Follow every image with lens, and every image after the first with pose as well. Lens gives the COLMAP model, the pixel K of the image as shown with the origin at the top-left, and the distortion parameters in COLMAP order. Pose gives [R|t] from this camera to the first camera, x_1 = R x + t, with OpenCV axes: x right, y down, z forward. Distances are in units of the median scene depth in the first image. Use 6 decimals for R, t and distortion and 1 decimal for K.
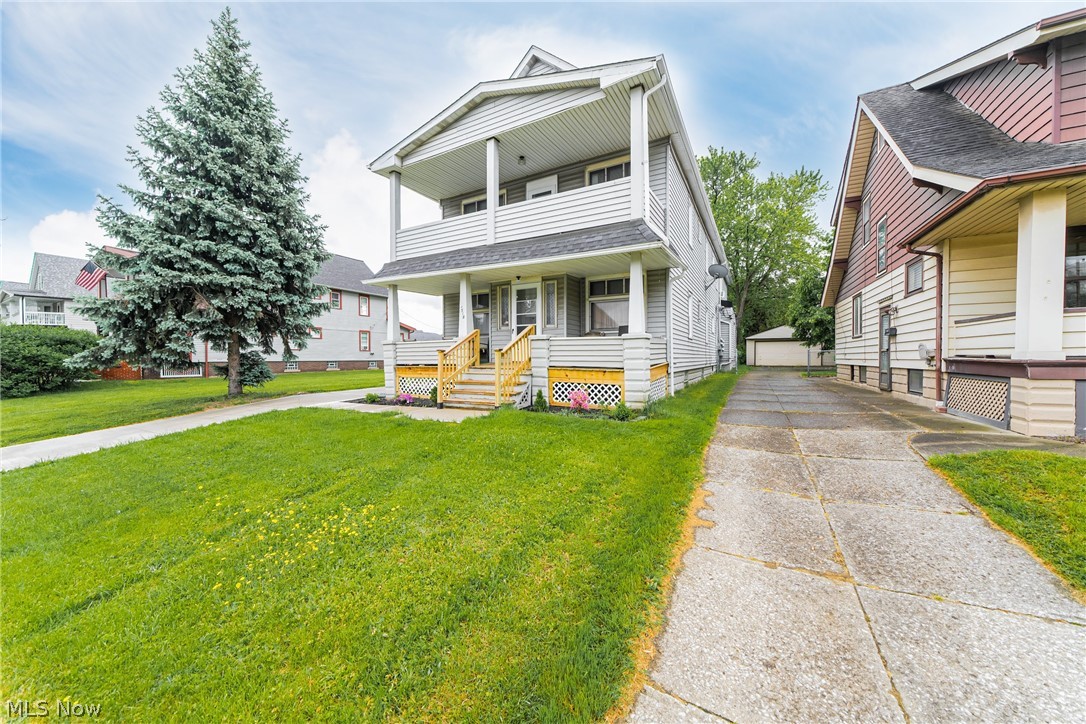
lens RADIAL K [[386.0, 0, 549.3], [0, 386.0, 367.6], [0, 0, 1]] dist [-0.001266, -0.000038]
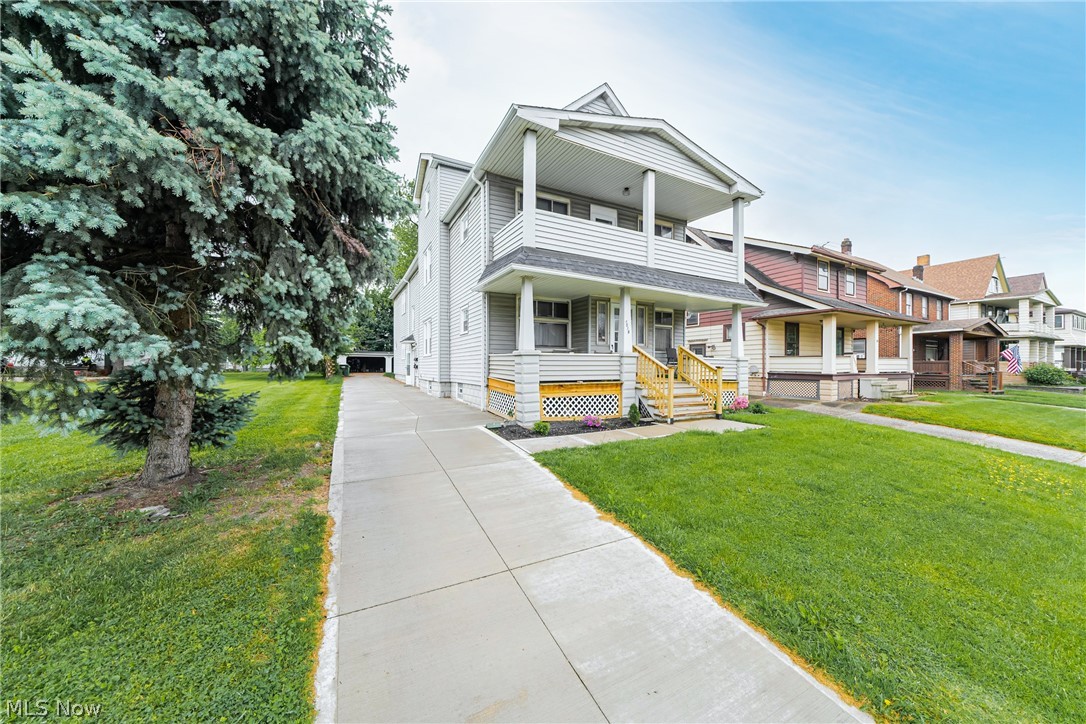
lens RADIAL K [[376.0, 0, 544.3], [0, 376.0, 368.9], [0, 0, 1]] dist [0.000461, -0.000043]
pose [[0.554258, 0.002432, 0.832342, -1.169991], [0.016089, 0.999778, -0.013635, -0.027010], [-0.832190, 0.020949, 0.554095, 0.664653]]
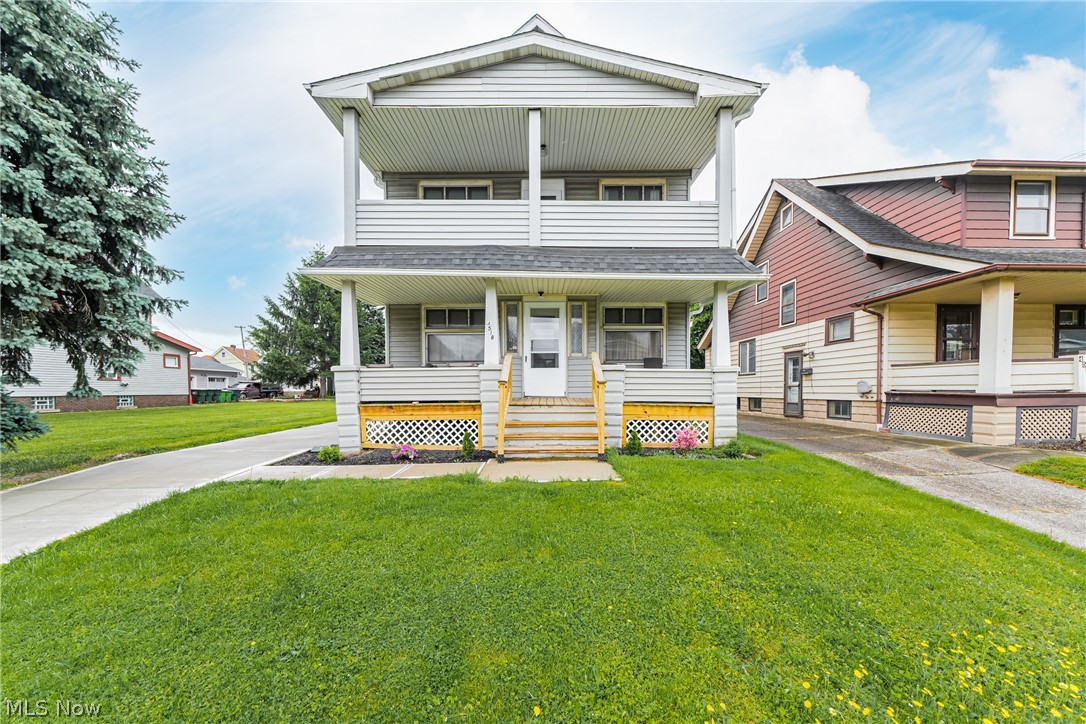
lens RADIAL K [[389.3, 0, 549.2], [0, 389.3, 403.7], [0, 0, 1]] dist [-0.001911, 0.000020]
pose [[0.872971, -0.015824, 0.487515, -0.507552], [0.012422, 0.999871, 0.010212, -0.009258], [-0.487613, -0.002859, 0.873055, 0.295793]]
